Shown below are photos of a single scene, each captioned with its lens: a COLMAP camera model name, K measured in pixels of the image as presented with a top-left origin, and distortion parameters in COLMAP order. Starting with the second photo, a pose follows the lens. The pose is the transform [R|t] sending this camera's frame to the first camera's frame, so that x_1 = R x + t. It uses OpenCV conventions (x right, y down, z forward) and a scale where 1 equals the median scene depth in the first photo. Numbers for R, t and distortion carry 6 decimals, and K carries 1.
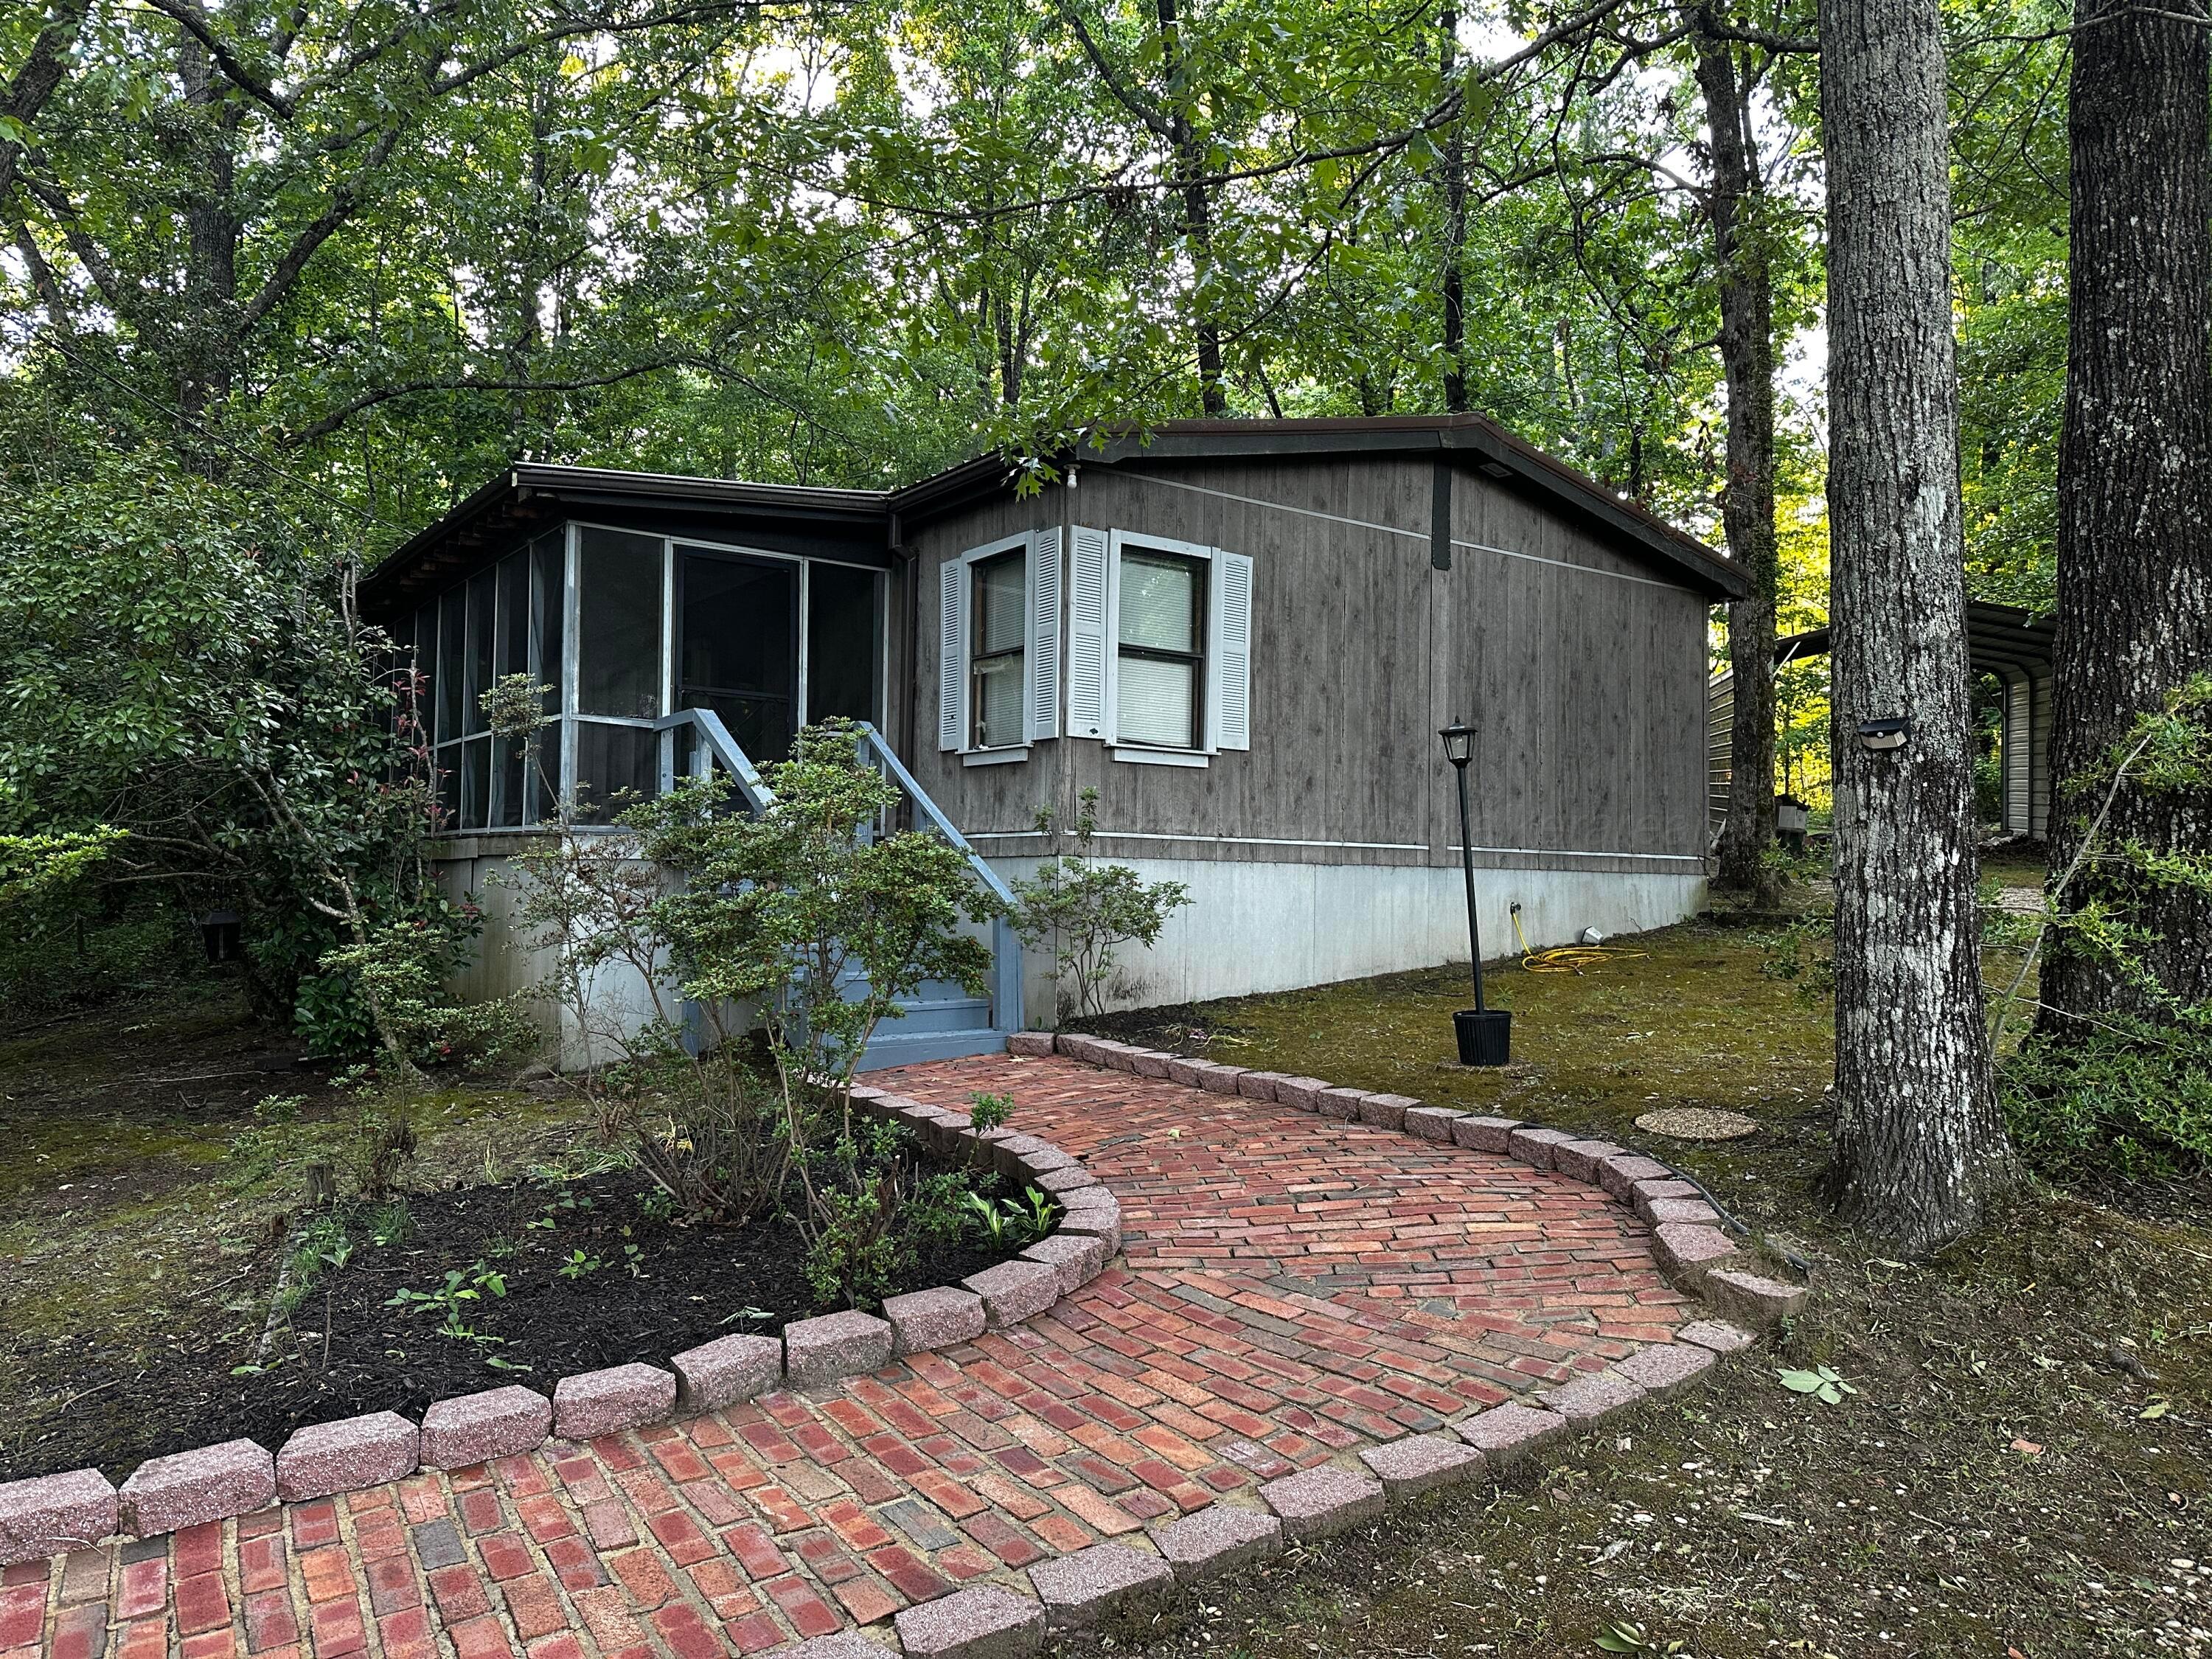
lens RADIAL K [[1530.1, 0, 1096.5], [0, 1530.1, 812.5], [0, 0, 1]] dist [0.031291, -0.046661]
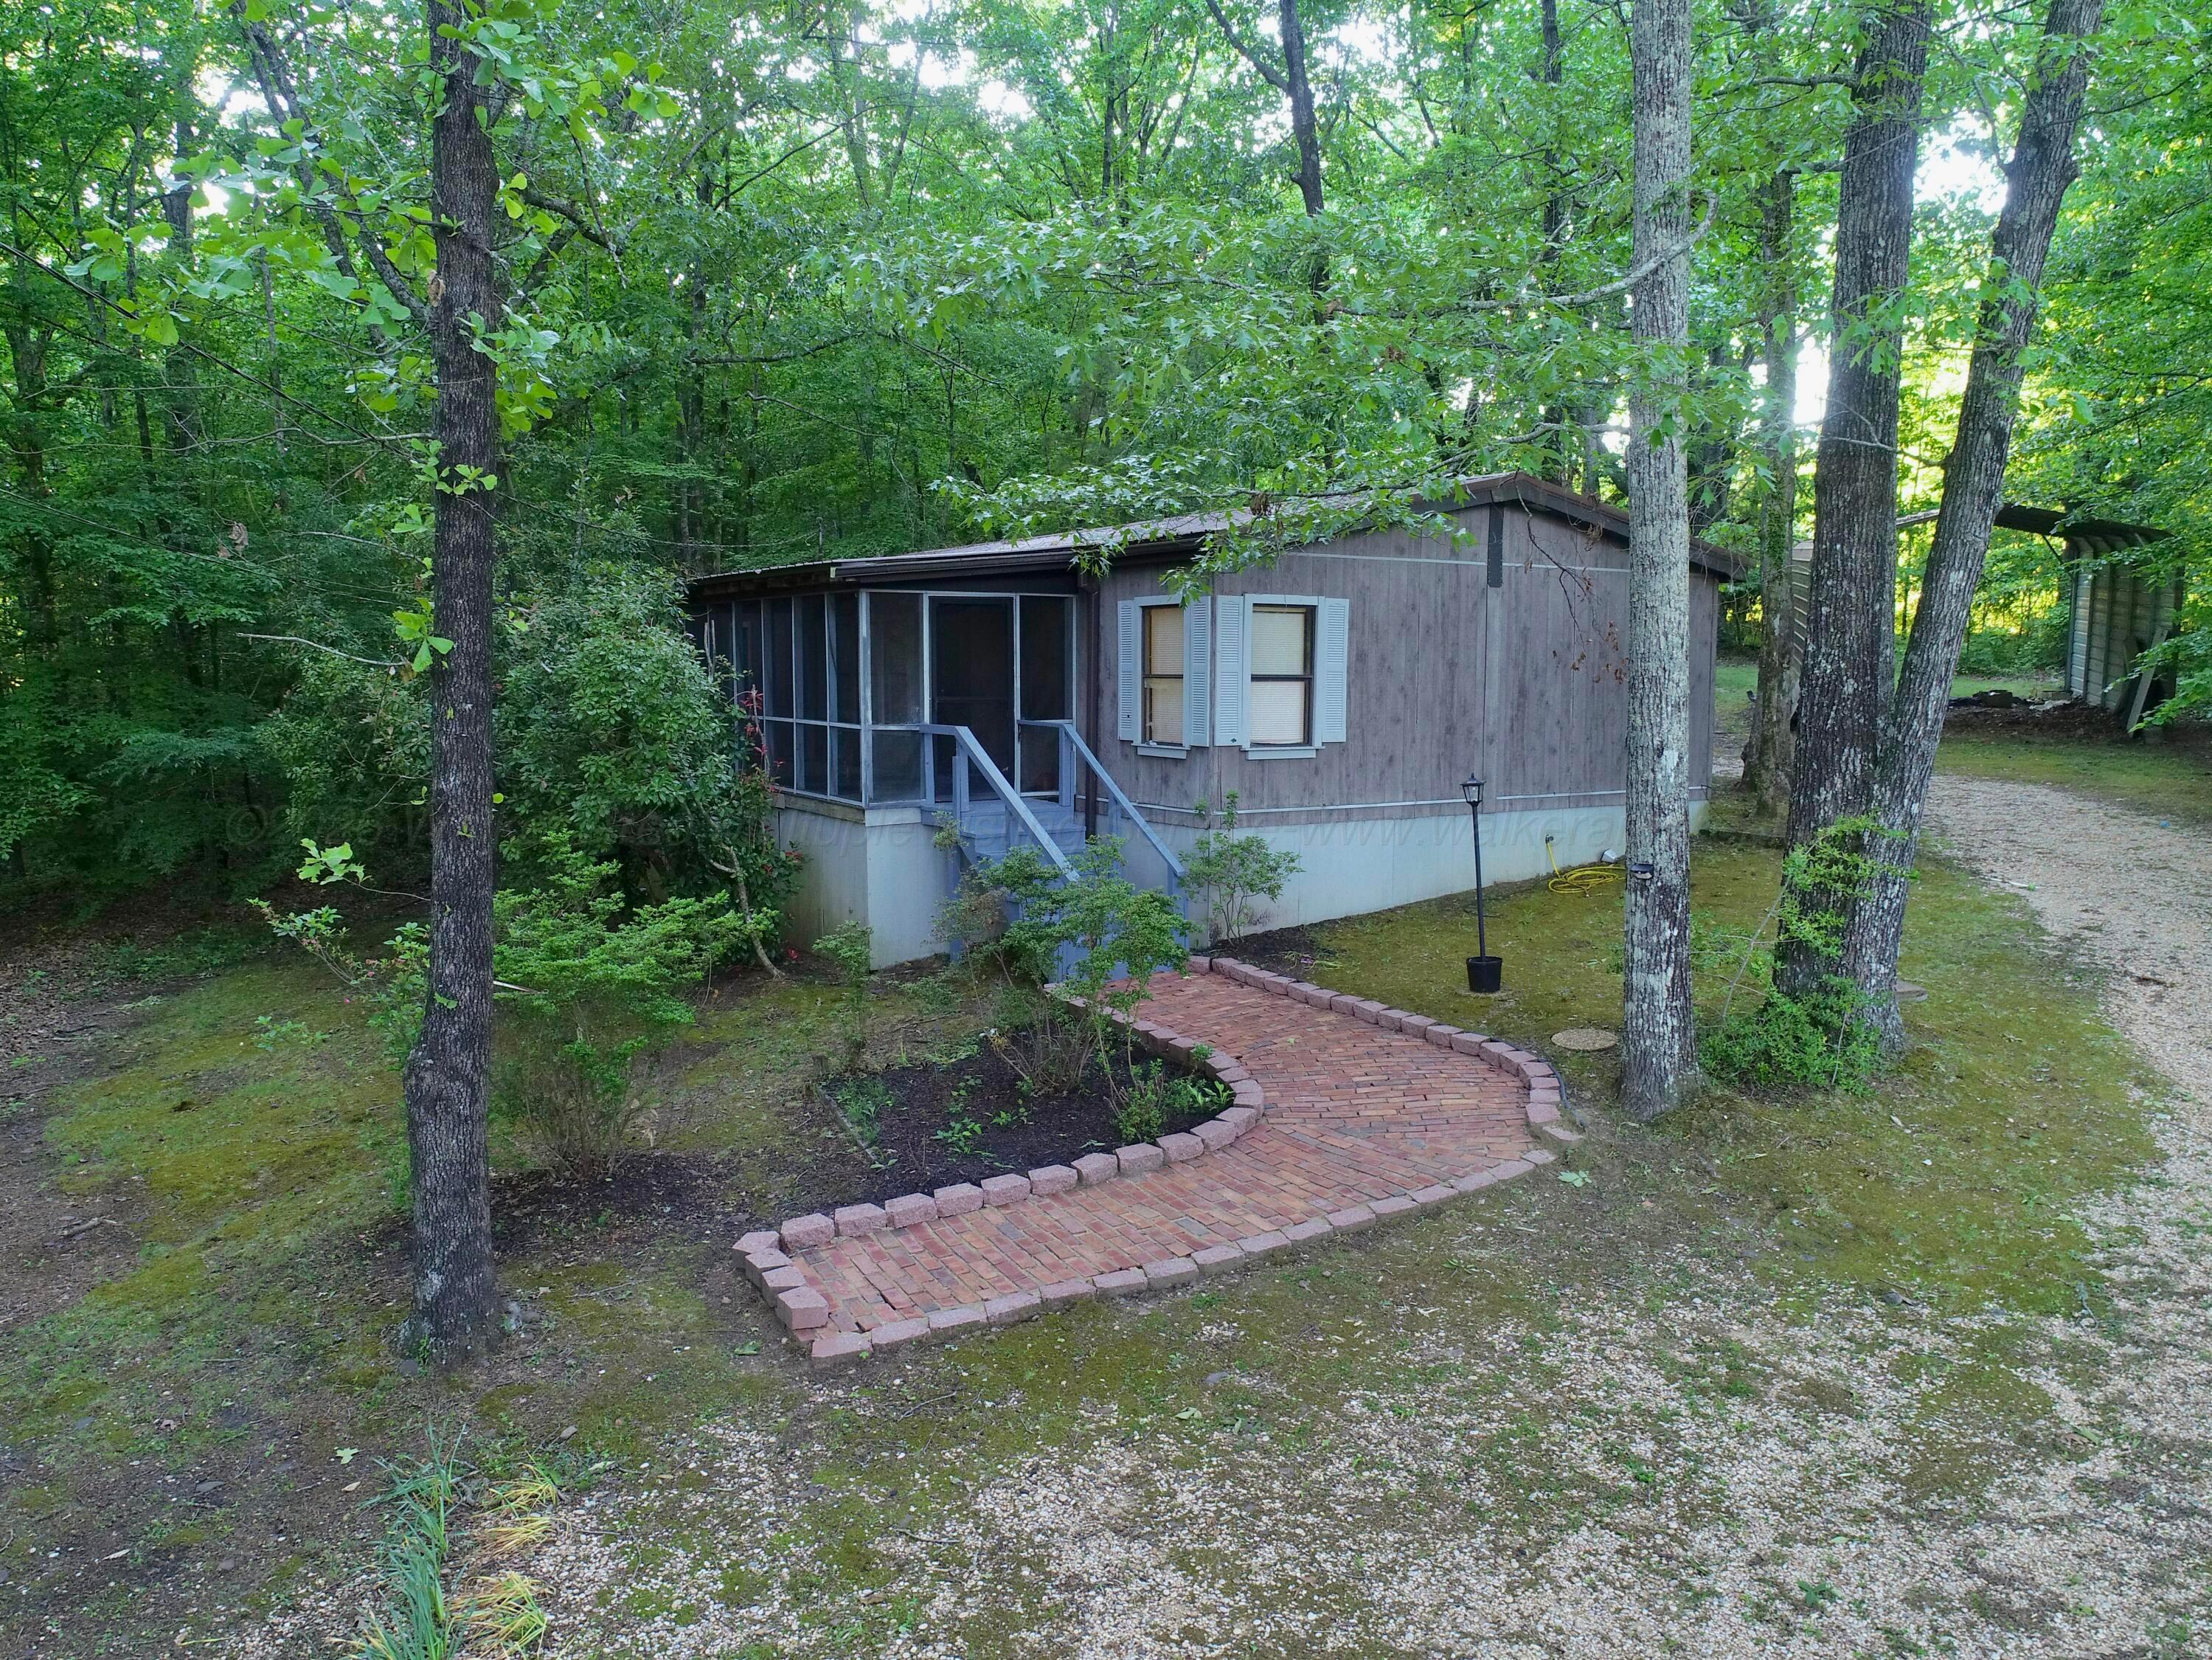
lens RADIAL K [[1541.6, 0, 1109.7], [0, 1541.6, 828.8], [0, 0, 1]] dist [-0.050071, 0.008744]
pose [[0.997898, -0.003422, -0.064708, -0.035460], [0.011655, 0.991799, 0.127278, -0.222735], [0.063742, -0.127765, 0.989754, -0.621329]]
